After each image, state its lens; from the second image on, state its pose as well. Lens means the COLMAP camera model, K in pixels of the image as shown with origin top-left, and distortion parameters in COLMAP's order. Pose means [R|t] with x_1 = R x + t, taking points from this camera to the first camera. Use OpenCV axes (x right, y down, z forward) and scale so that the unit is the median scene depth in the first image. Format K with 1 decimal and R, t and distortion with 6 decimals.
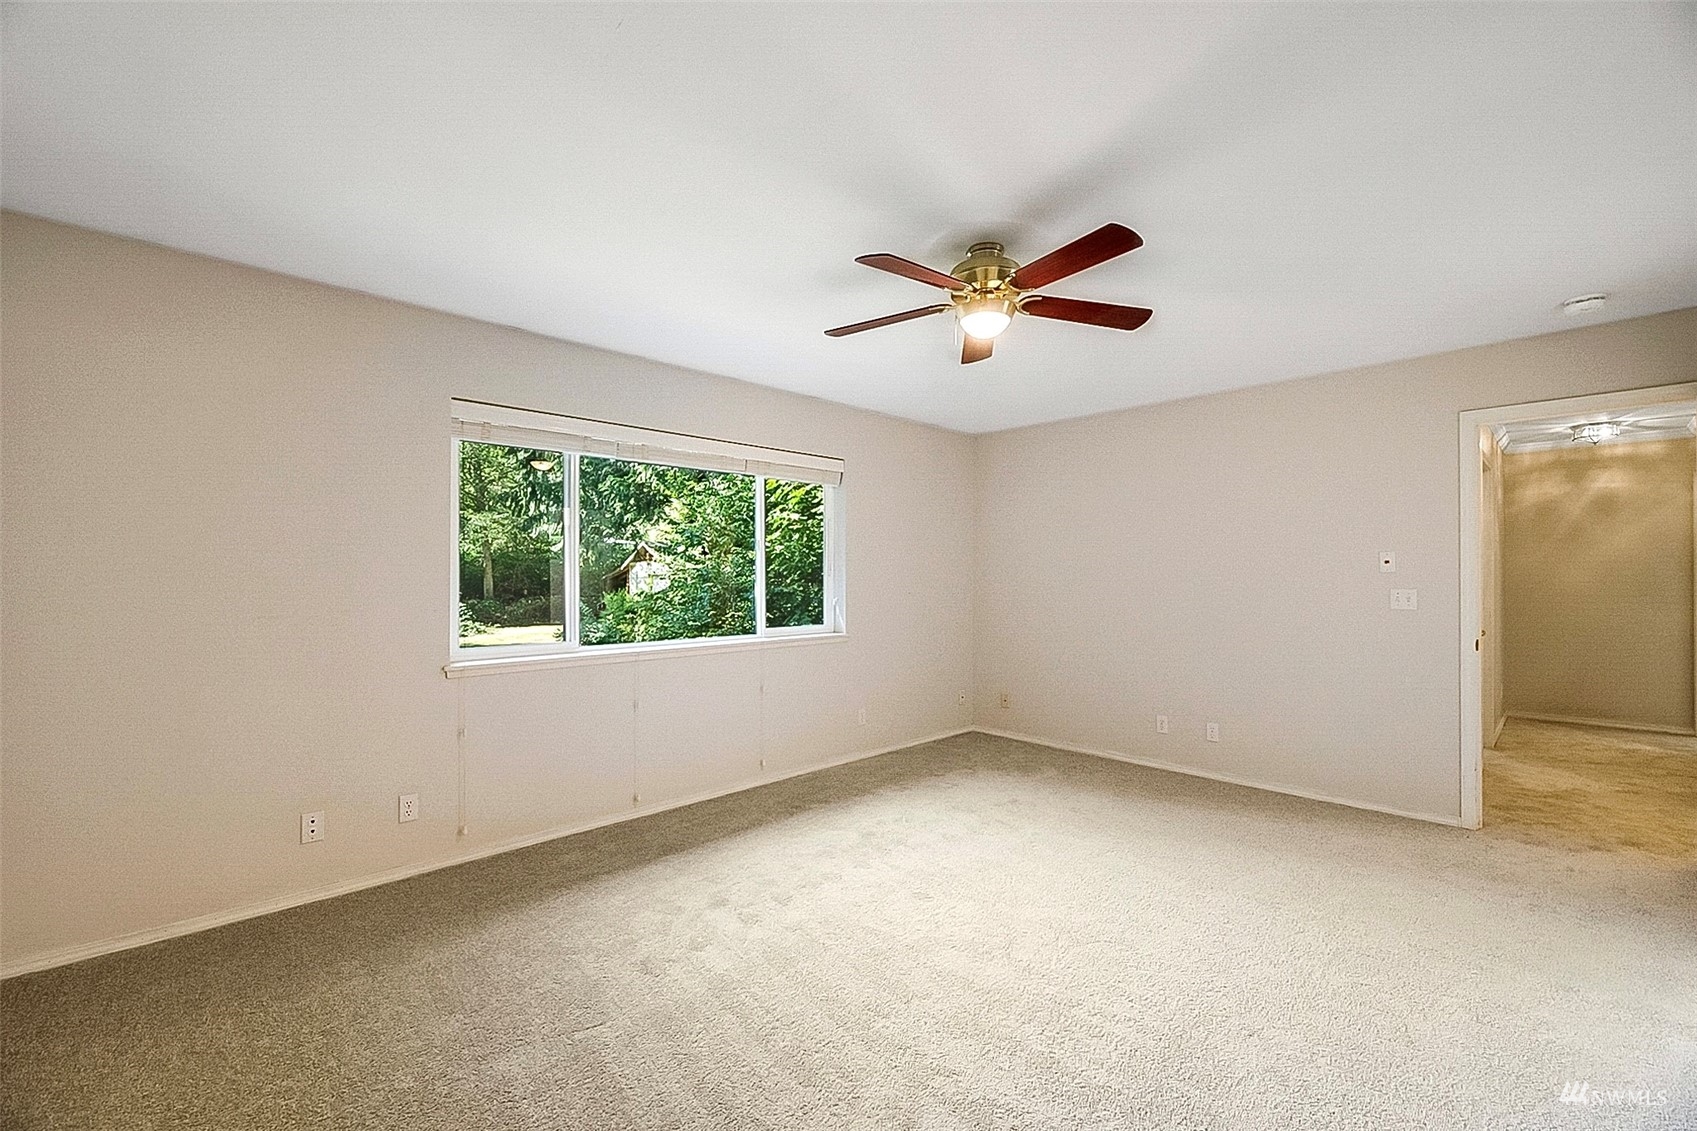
lens RADIAL K [[692.7, 0, 844.1], [0, 692.7, 570.6], [0, 0, 1]] dist [-0.001028, -0.003237]
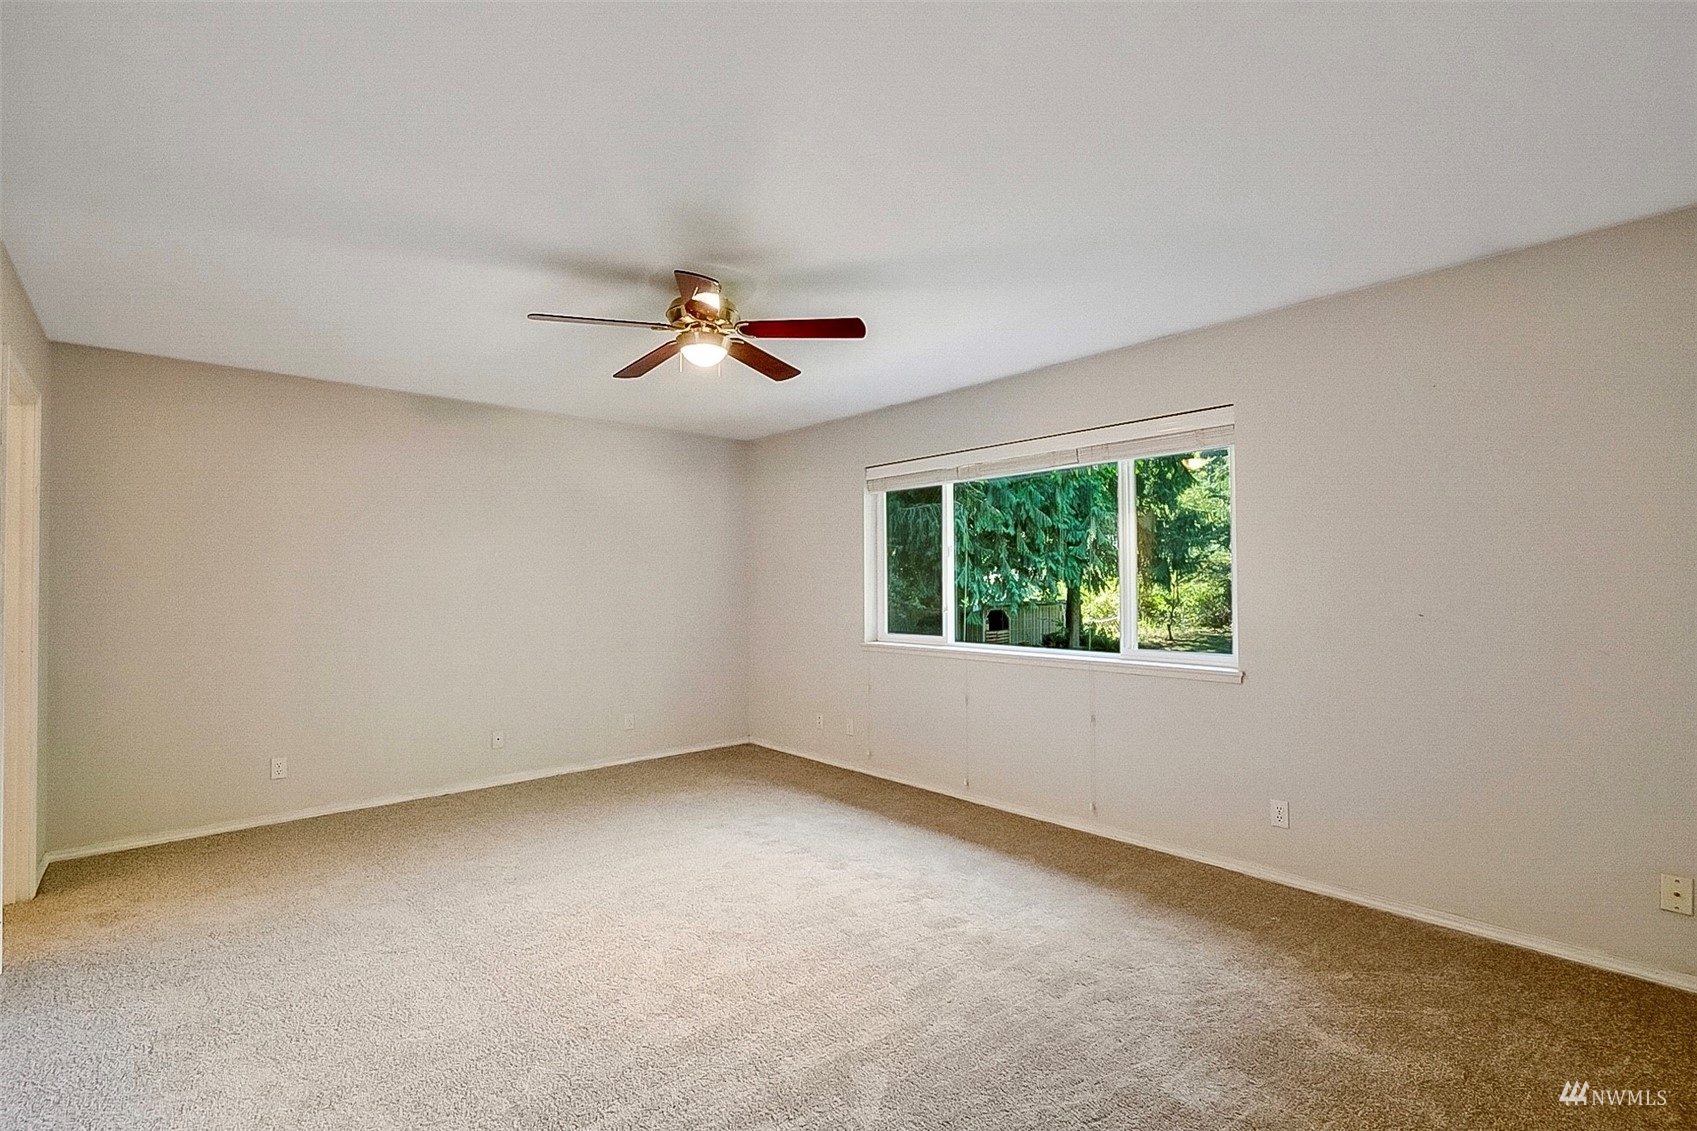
lens RADIAL K [[692.7, 0, 844.1], [0, 692.7, 570.6], [0, 0, 1]] dist [-0.001028, -0.003237]
pose [[0.015436, -0.018373, -0.999712, 0.720798], [0.012924, 0.999751, -0.018174, 0.004757], [0.999797, -0.012640, 0.015670, 0.692400]]
